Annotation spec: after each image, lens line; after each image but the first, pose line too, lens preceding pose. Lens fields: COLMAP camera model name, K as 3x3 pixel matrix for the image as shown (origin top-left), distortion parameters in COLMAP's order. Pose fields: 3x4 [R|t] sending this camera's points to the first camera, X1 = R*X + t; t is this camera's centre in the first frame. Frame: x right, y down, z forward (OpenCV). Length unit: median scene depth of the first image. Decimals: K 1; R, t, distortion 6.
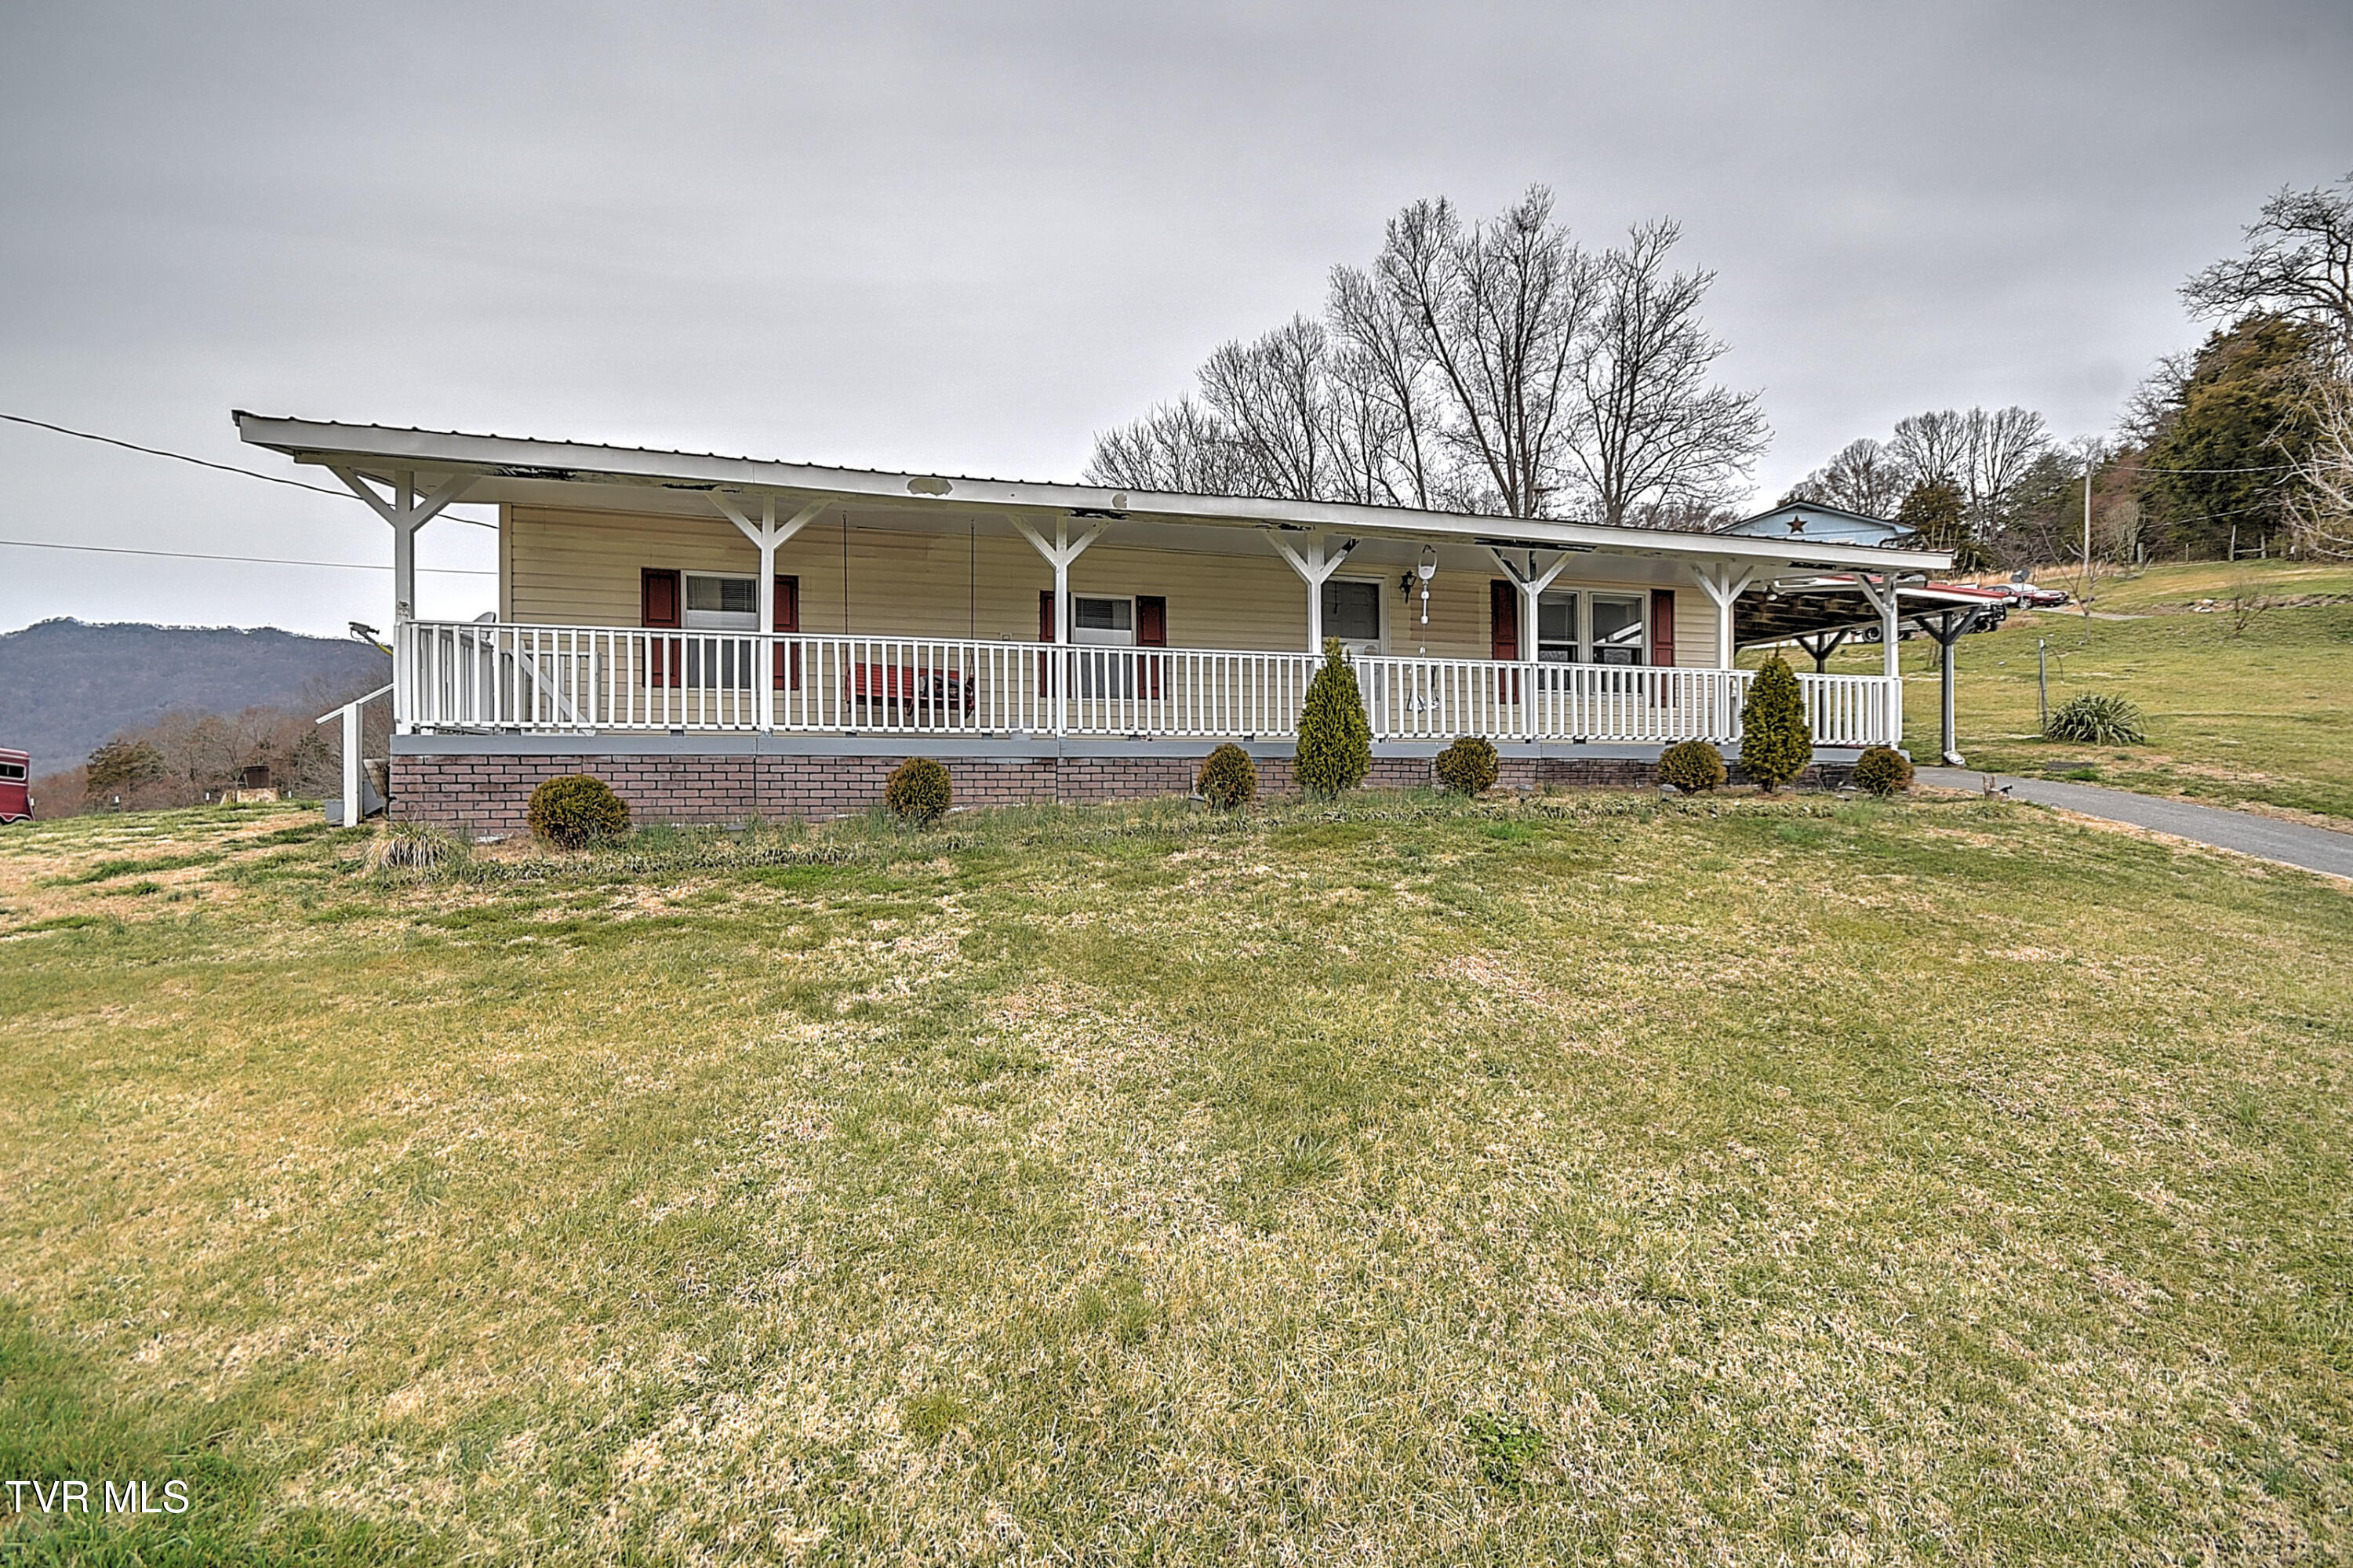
lens RADIAL K [[1019.9, 0, 1176.7], [0, 1019.9, 786.3], [0, 0, 1]] dist [0.015850, -0.010451]
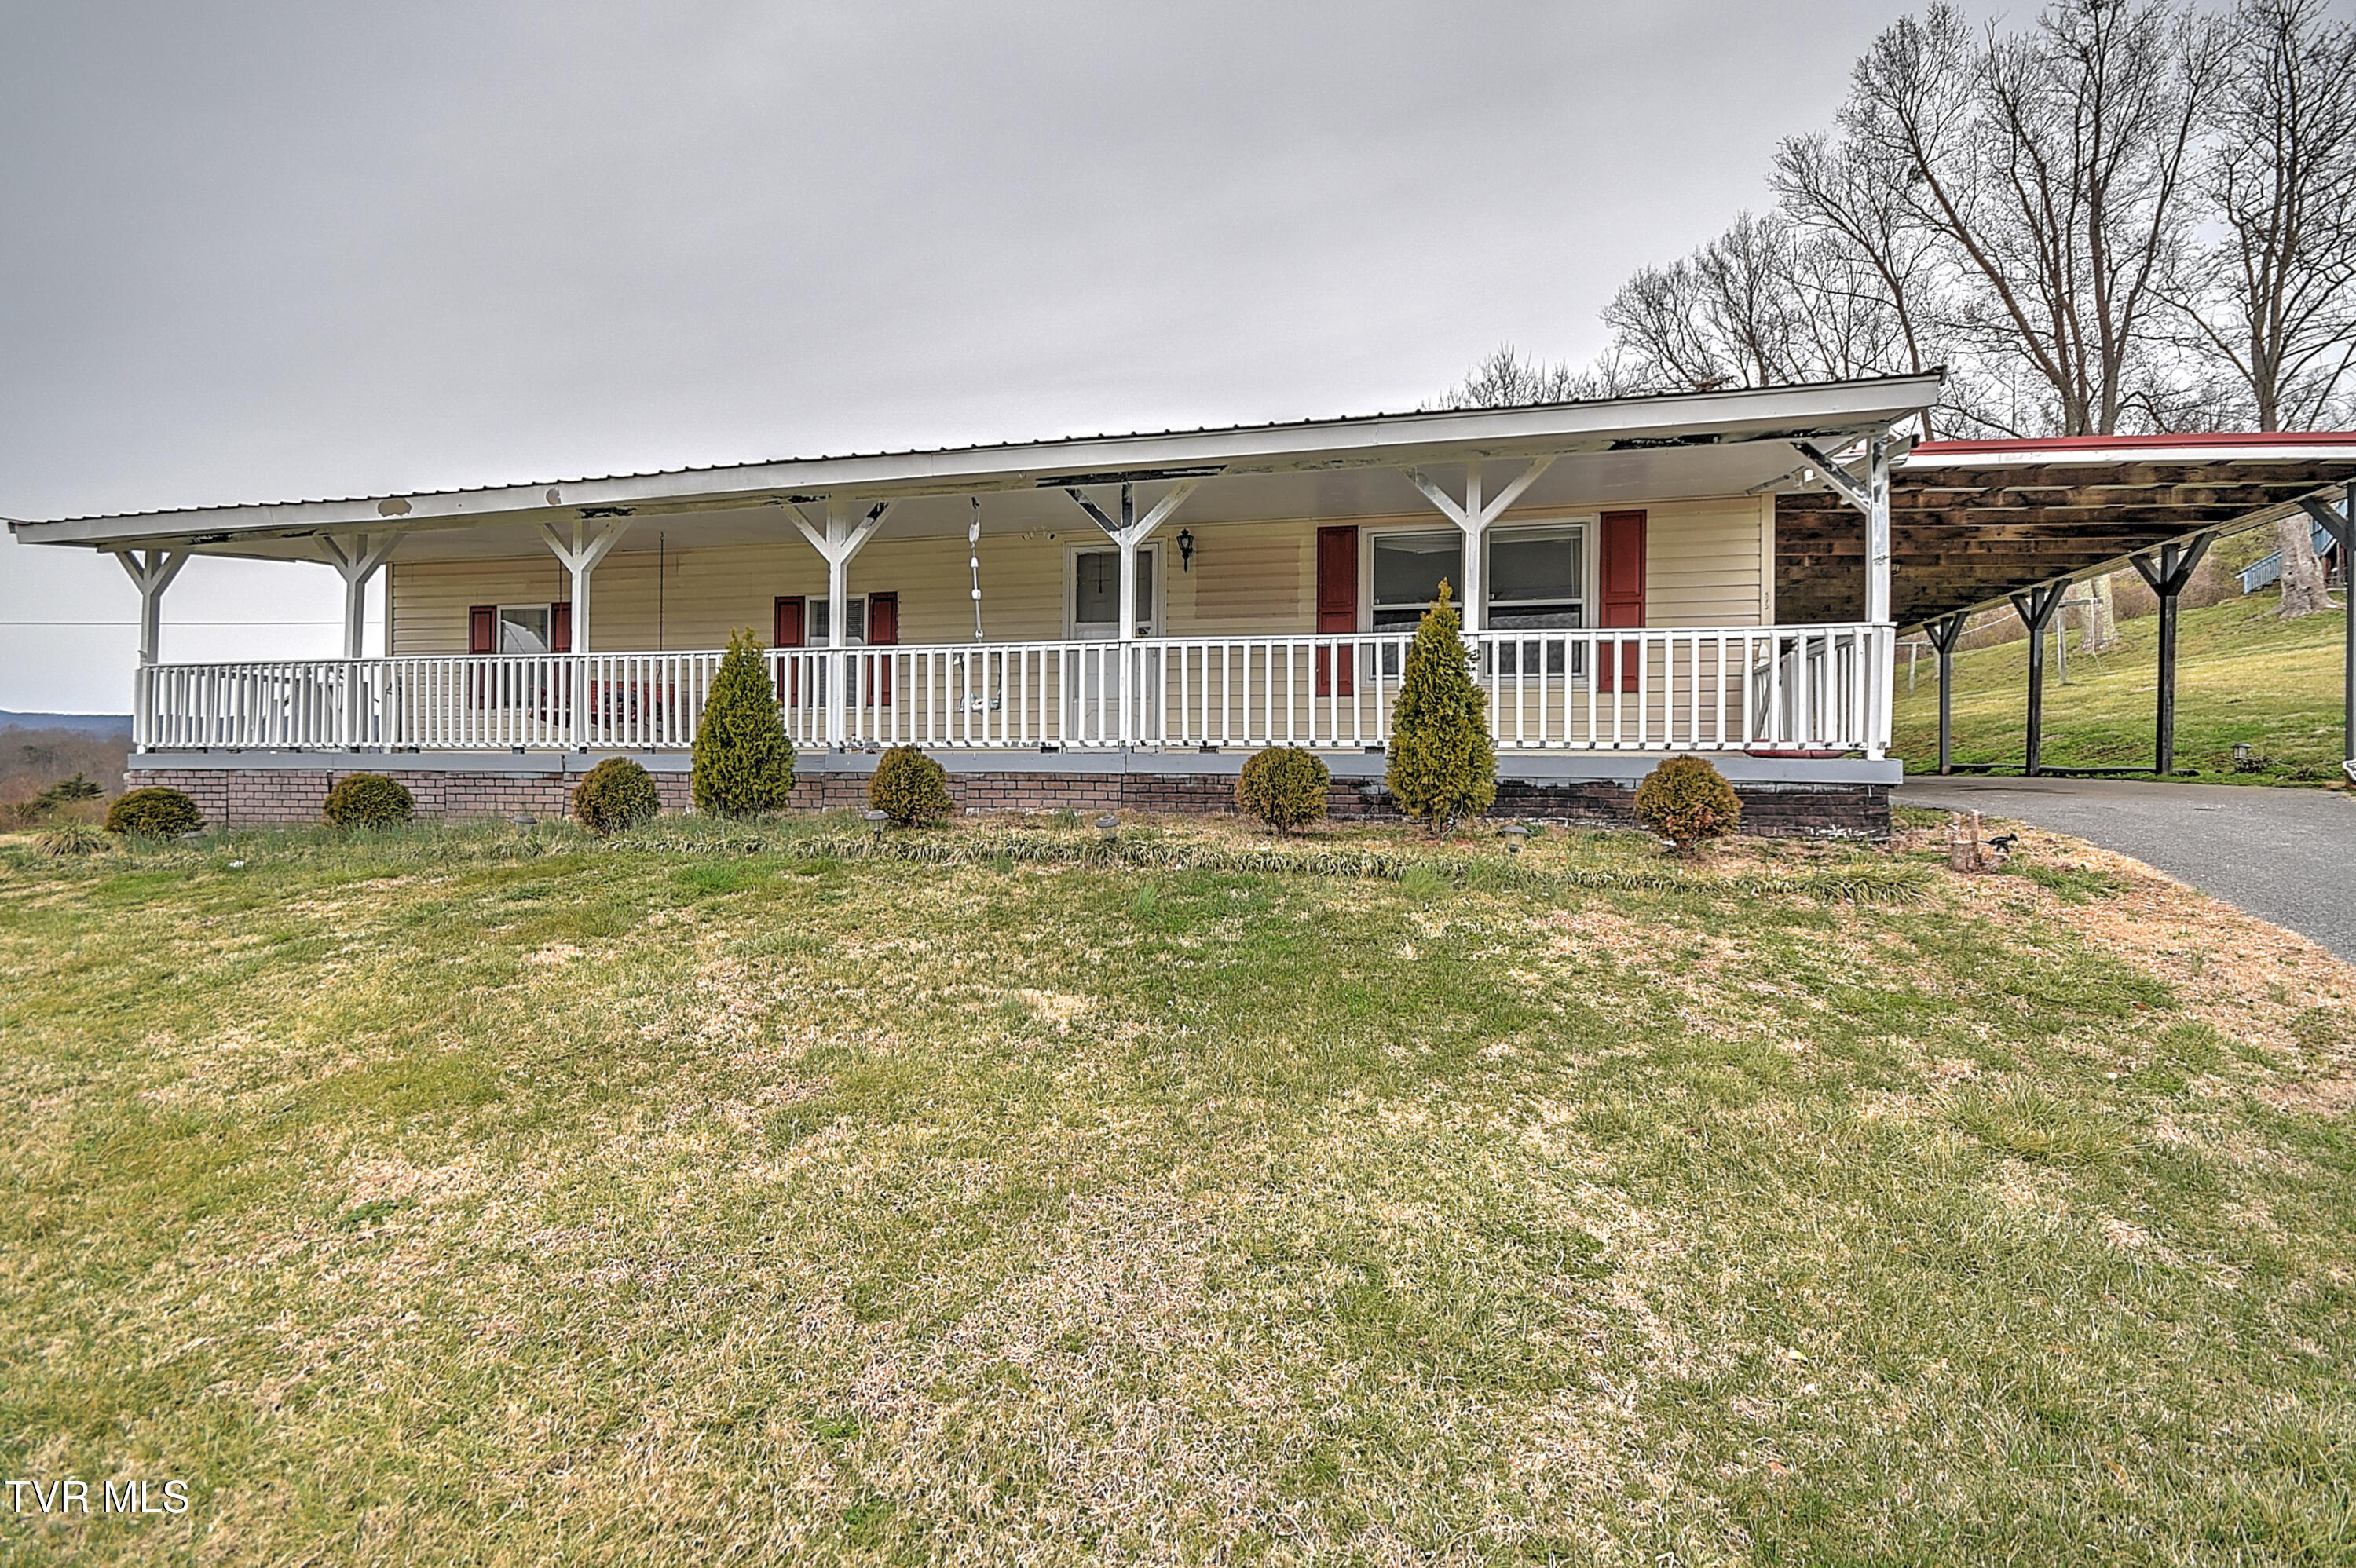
lens RADIAL K [[1021.1, 0, 1171.2], [0, 1021.1, 787.0], [0, 0, 1]] dist [0.015850, -0.010451]
pose [[0.861685, 0.011719, -0.507309, 0.631847], [-0.013526, 0.999909, 0.000123, -0.016073], [0.507264, 0.006756, 0.861764, 0.338957]]
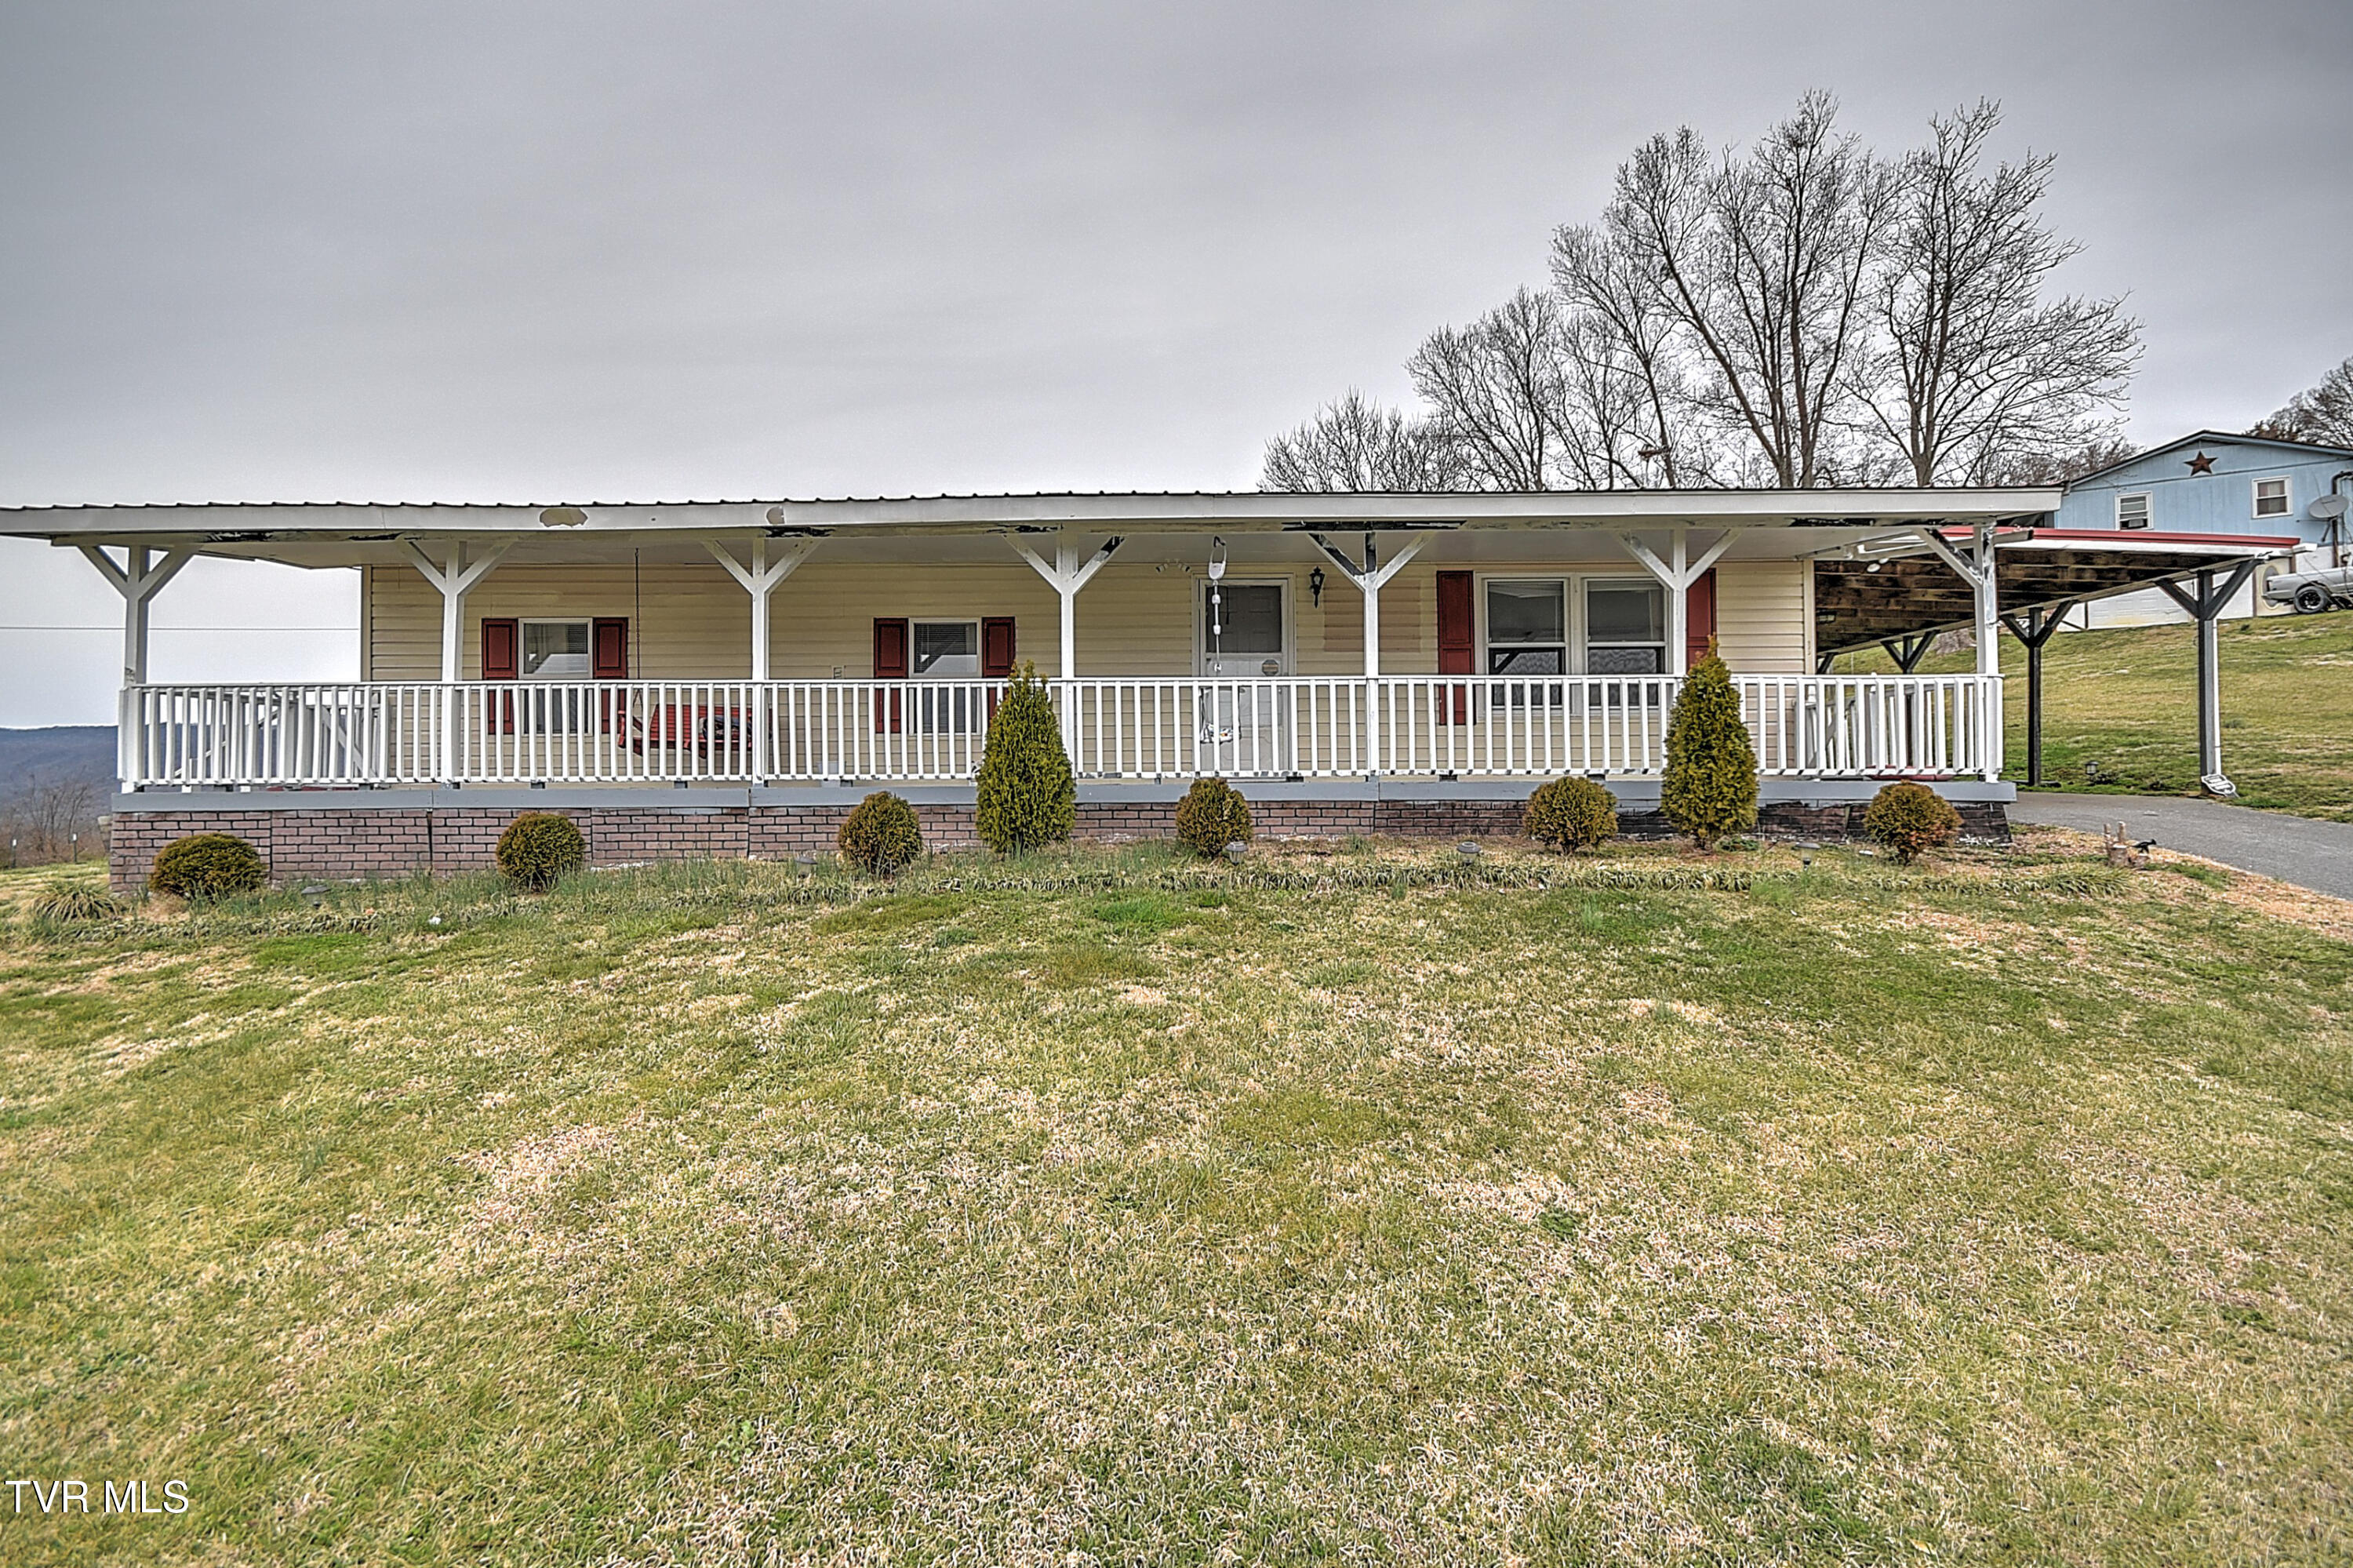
lens RADIAL K [[1019.9, 0, 1171.3], [0, 1019.9, 791.0], [0, 0, 1]] dist [0.015850, -0.010451]
pose [[0.956224, -0.005735, -0.292580, 0.365869], [0.002915, 0.999945, -0.010076, -0.023738], [0.292622, 0.008782, 0.956188, 0.185597]]
